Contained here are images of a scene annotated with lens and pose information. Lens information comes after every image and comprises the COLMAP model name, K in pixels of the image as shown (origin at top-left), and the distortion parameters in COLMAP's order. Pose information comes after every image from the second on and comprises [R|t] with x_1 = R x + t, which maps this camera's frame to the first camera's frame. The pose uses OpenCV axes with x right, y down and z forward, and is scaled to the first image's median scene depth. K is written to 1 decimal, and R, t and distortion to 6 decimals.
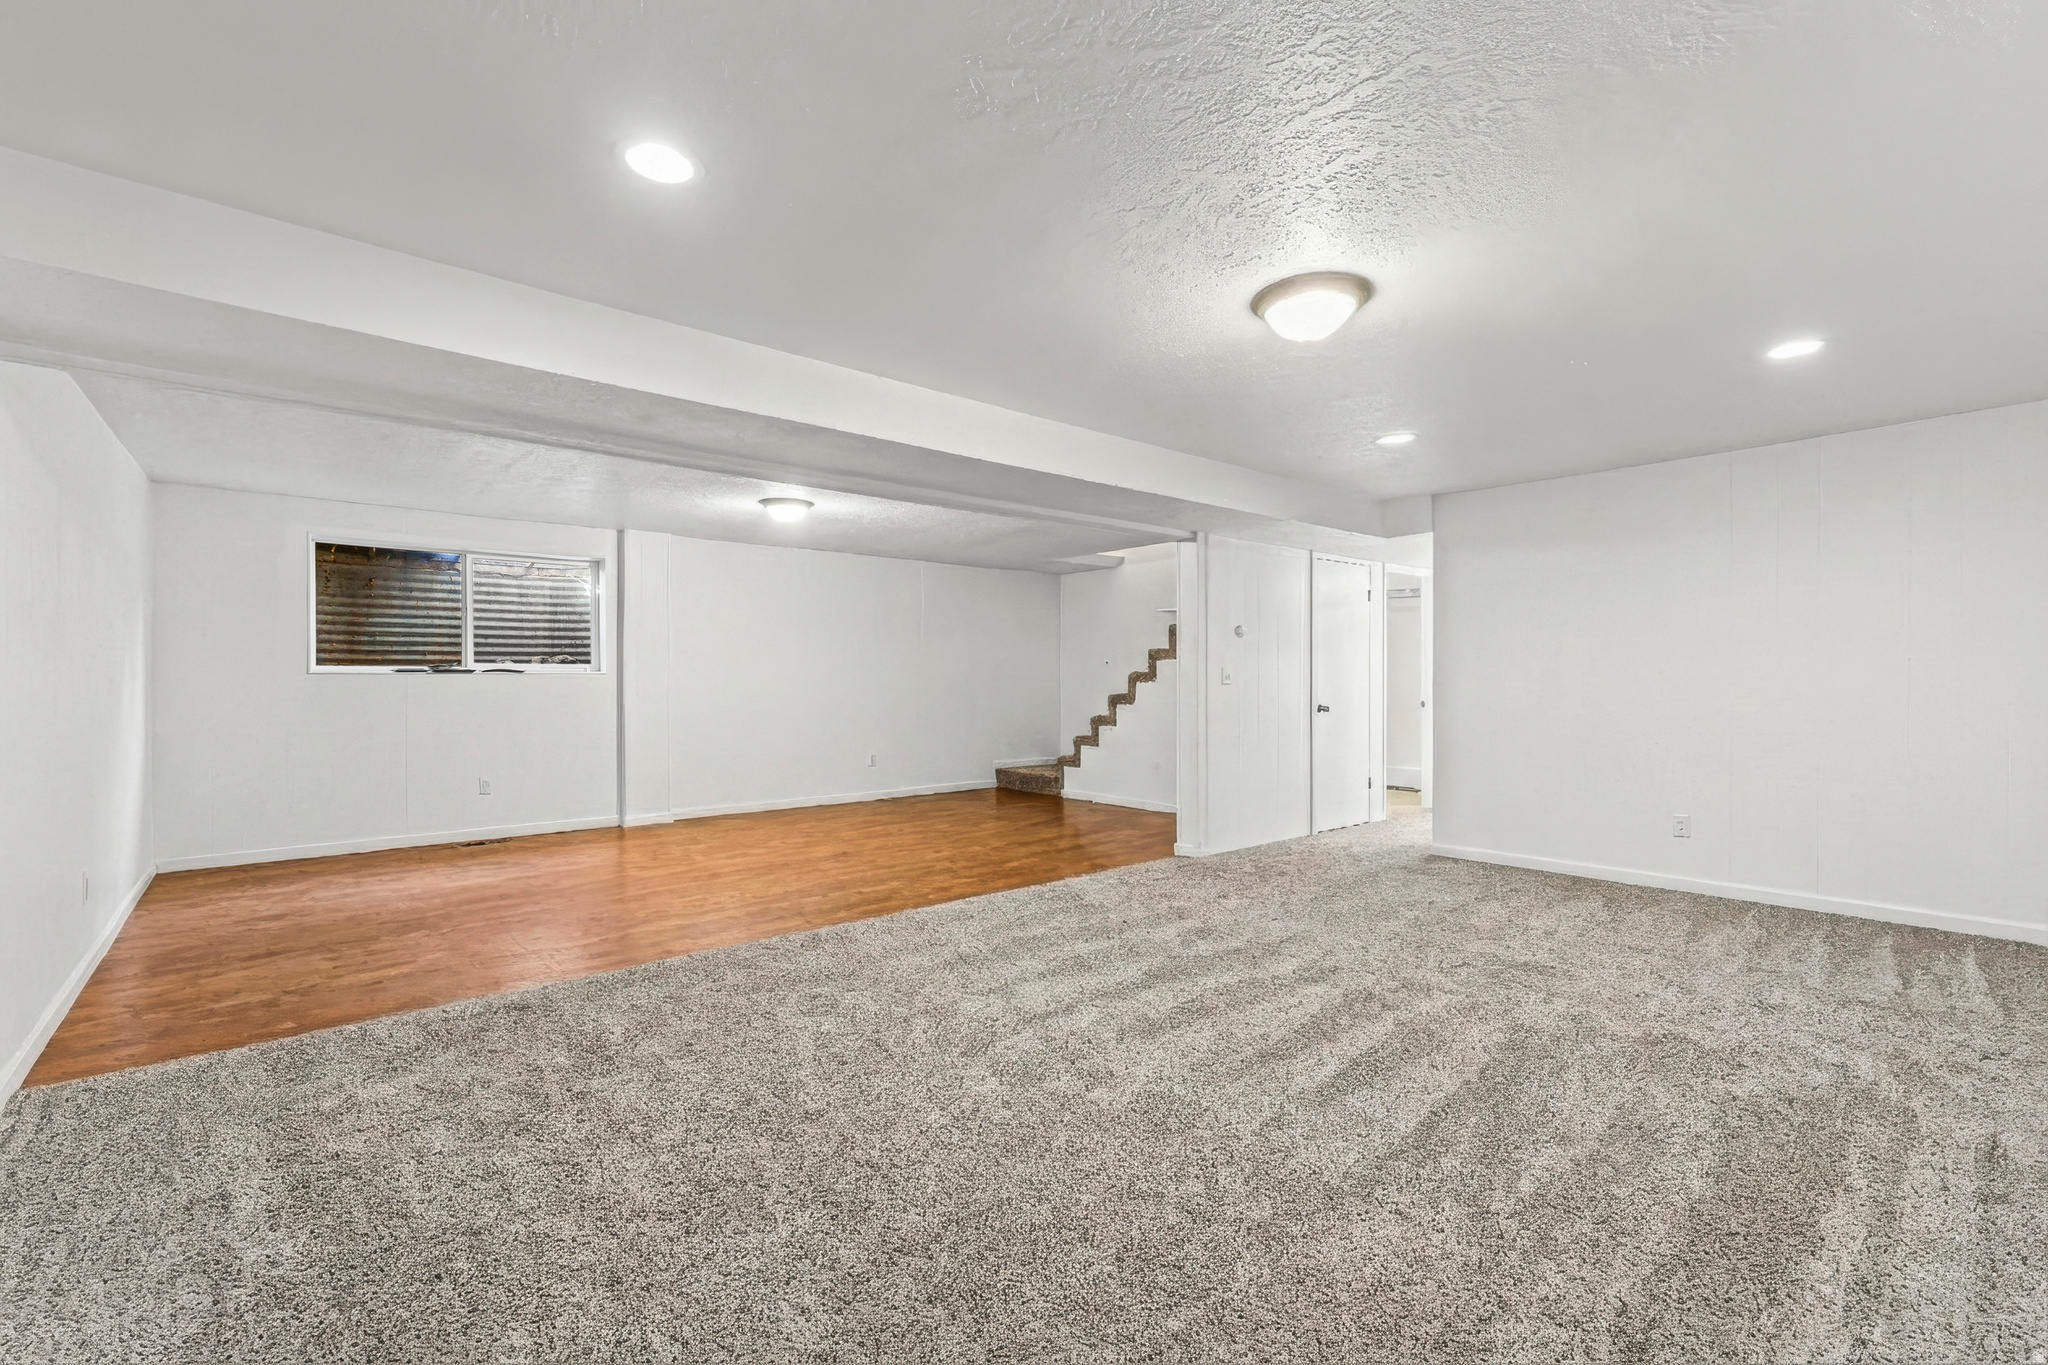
lens RADIAL K [[874.1, 0, 1024.0], [0, 874.1, 682.5], [0, 0, 1]] dist [-0.002859, -0.000129]
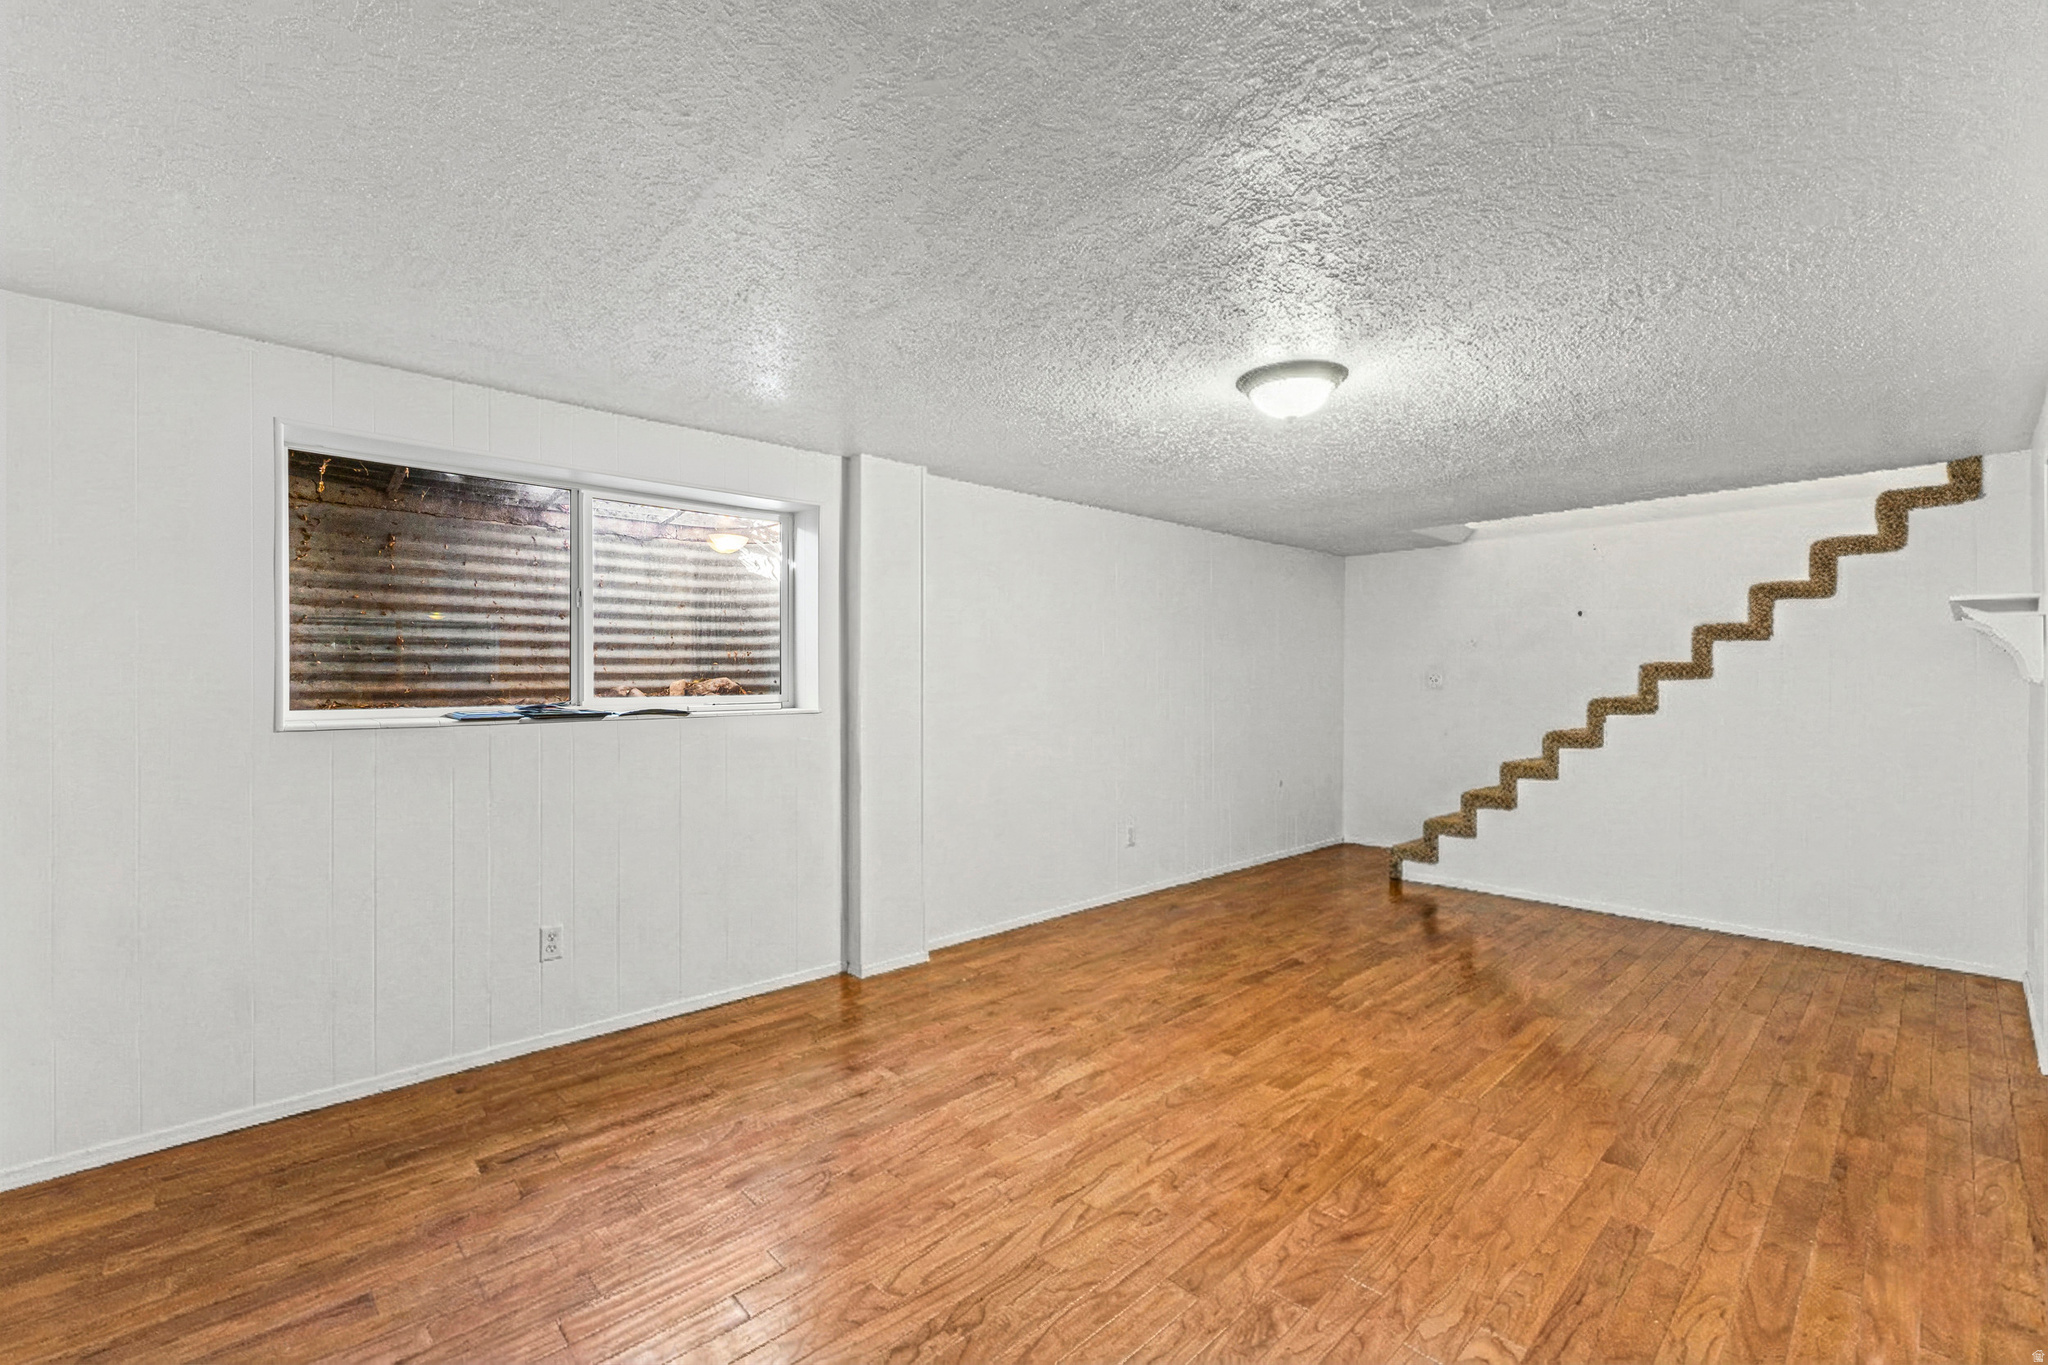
lens RADIAL K [[874.1, 0, 1024.0], [0, 874.1, 682.5], [0, 0, 1]] dist [-0.002859, -0.000129]
pose [[0.997822, -0.004747, 0.065797, -0.394419], [0.004994, 0.999981, -0.003583, -0.027107], [-0.065779, 0.003903, 0.997827, 0.445000]]
